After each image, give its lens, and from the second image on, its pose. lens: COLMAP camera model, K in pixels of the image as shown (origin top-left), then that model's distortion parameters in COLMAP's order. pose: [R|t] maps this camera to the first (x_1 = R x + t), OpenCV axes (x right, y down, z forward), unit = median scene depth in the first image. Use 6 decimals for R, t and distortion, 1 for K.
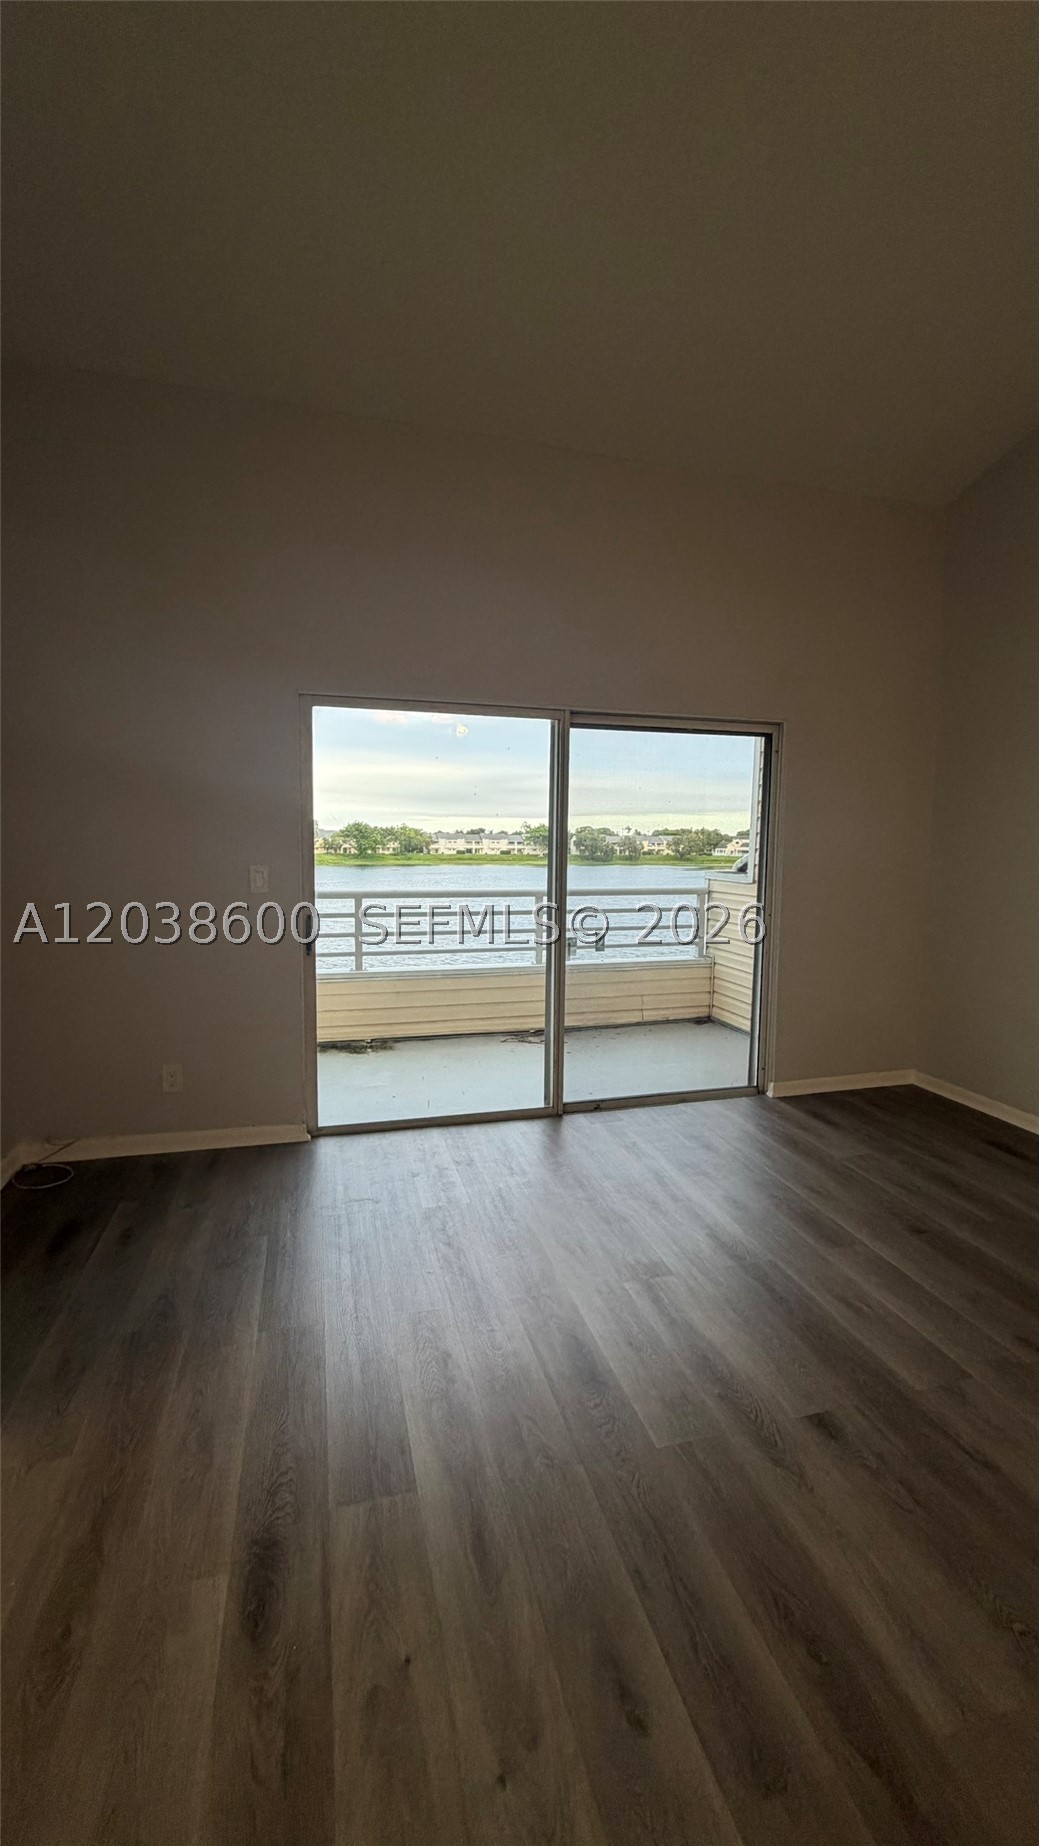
lens RADIAL K [[735.8, 0, 514.8], [0, 735.8, 908.6], [0, 0, 1]] dist [-0.002760, 0.000443]
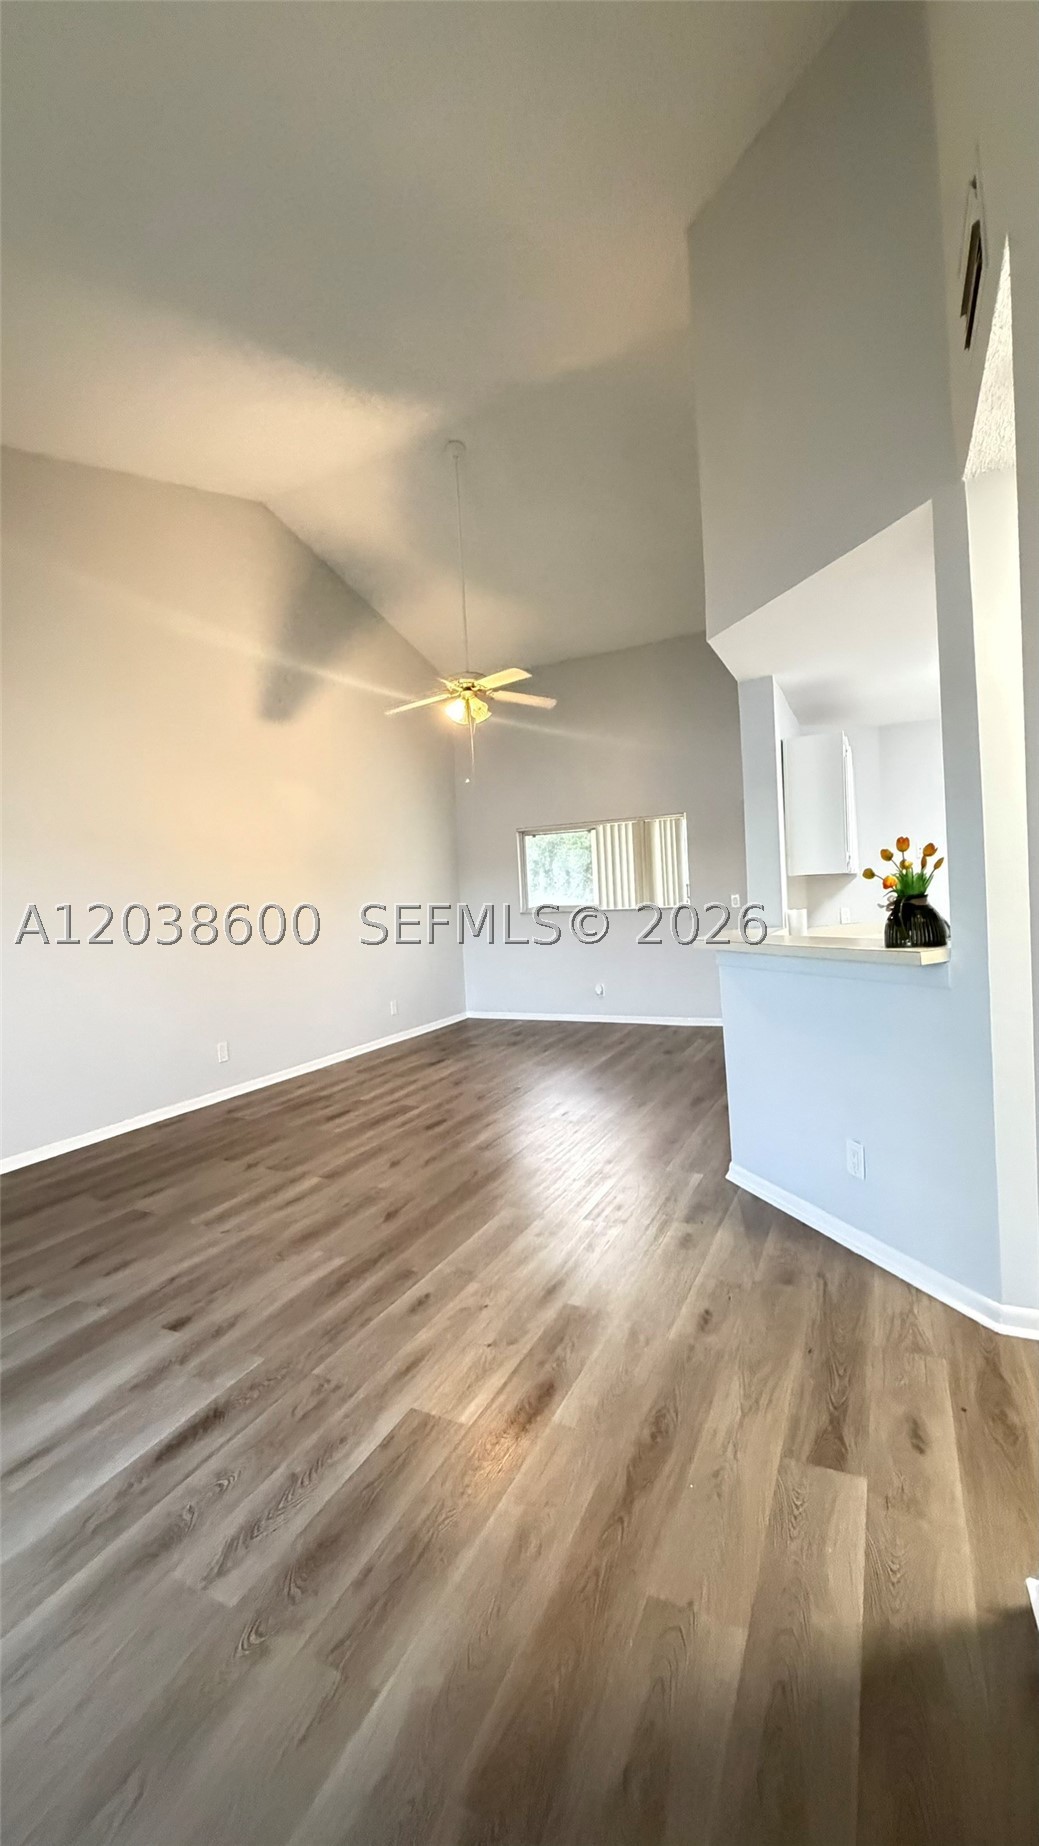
lens RADIAL K [[735.8, 0, 517.9], [0, 735.8, 914.9], [0, 0, 1]] dist [-0.002760, 0.000443]
pose [[-0.743738, 0.012492, 0.668355, -1.294891], [0.107538, 0.989039, 0.101181, -0.171982], [-0.659765, 0.147126, -0.736929, 1.946197]]
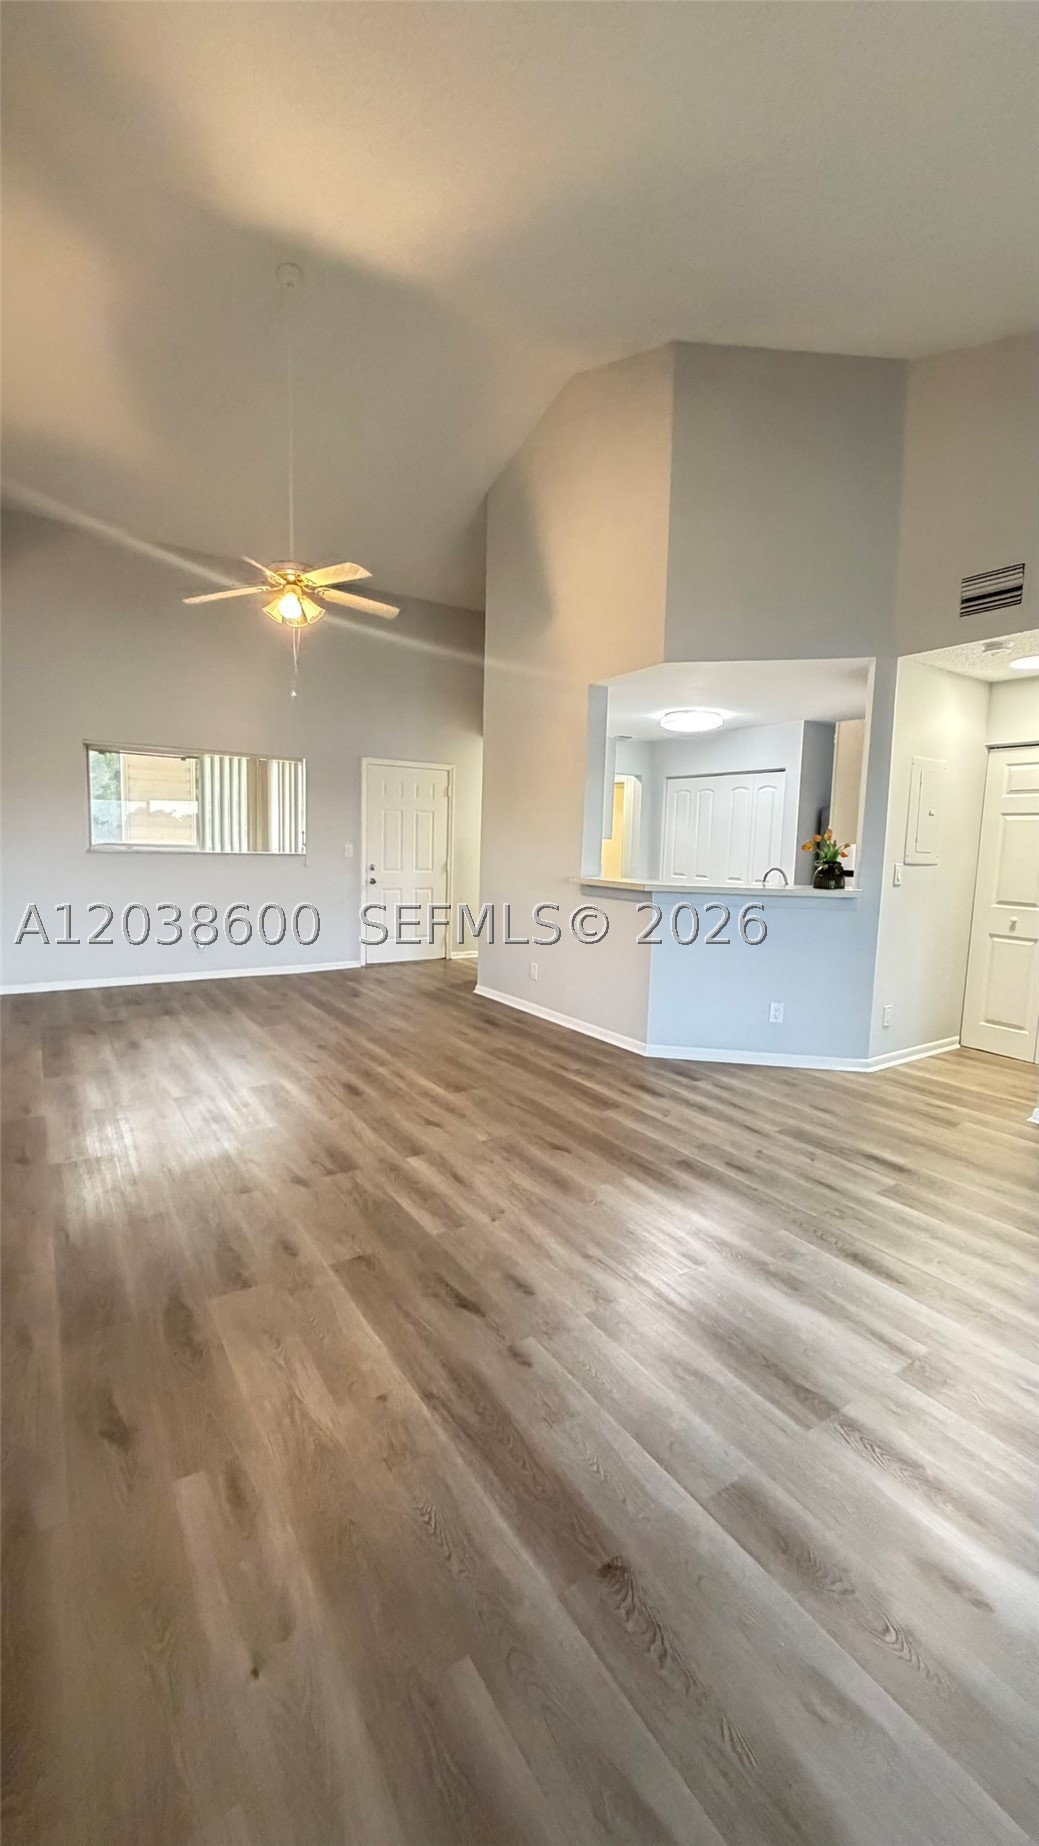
lens RADIAL K [[735.8, 0, 513.3], [0, 735.8, 930.7], [0, 0, 1]] dist [-0.002760, 0.000443]
pose [[-0.951755, 0.002836, -0.306847, 1.516716], [-0.063581, 0.976435, 0.206235, -0.210656], [0.300201, 0.215795, -0.929146, 2.674743]]
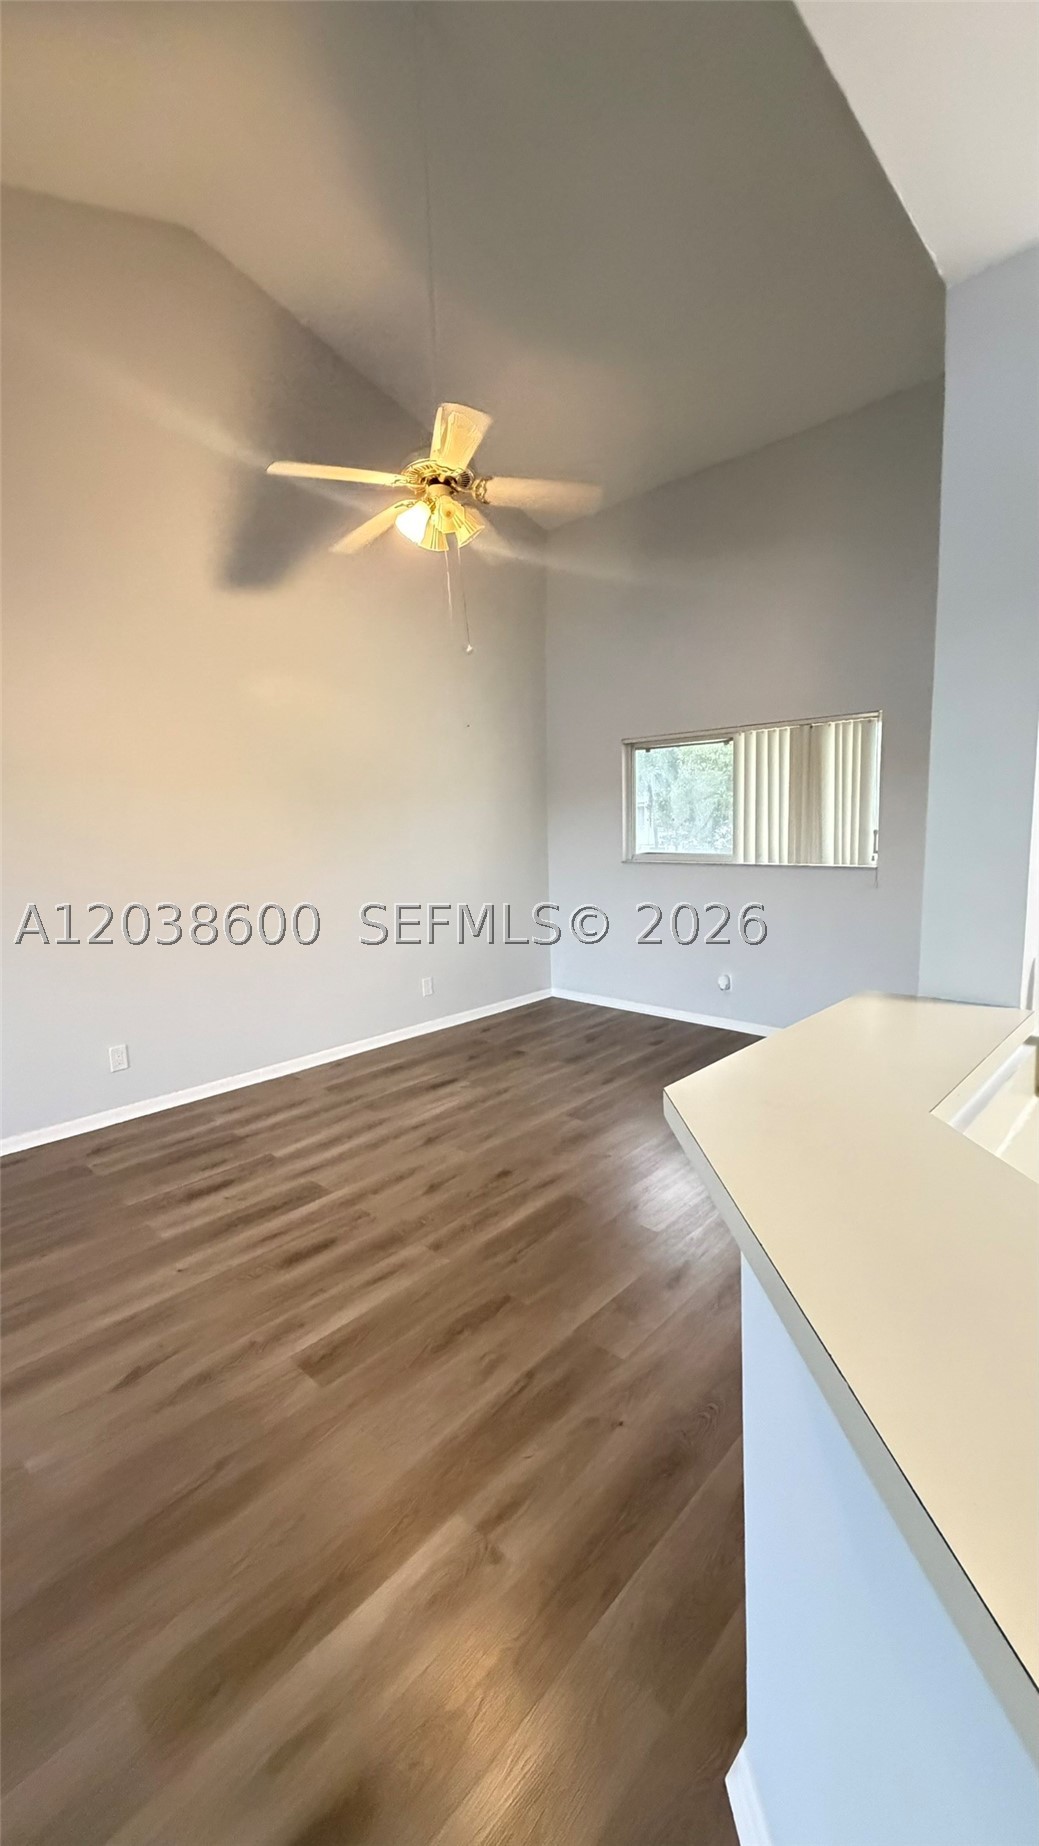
lens RADIAL K [[735.8, 0, 519.8], [0, 735.8, 915.3], [0, 0, 1]] dist [-0.002760, 0.000443]
pose [[-0.519914, -0.104227, 0.847836, -0.626088], [0.101730, 0.977910, 0.182601, -0.109495], [-0.848139, 0.181187, -0.497826, 0.203573]]
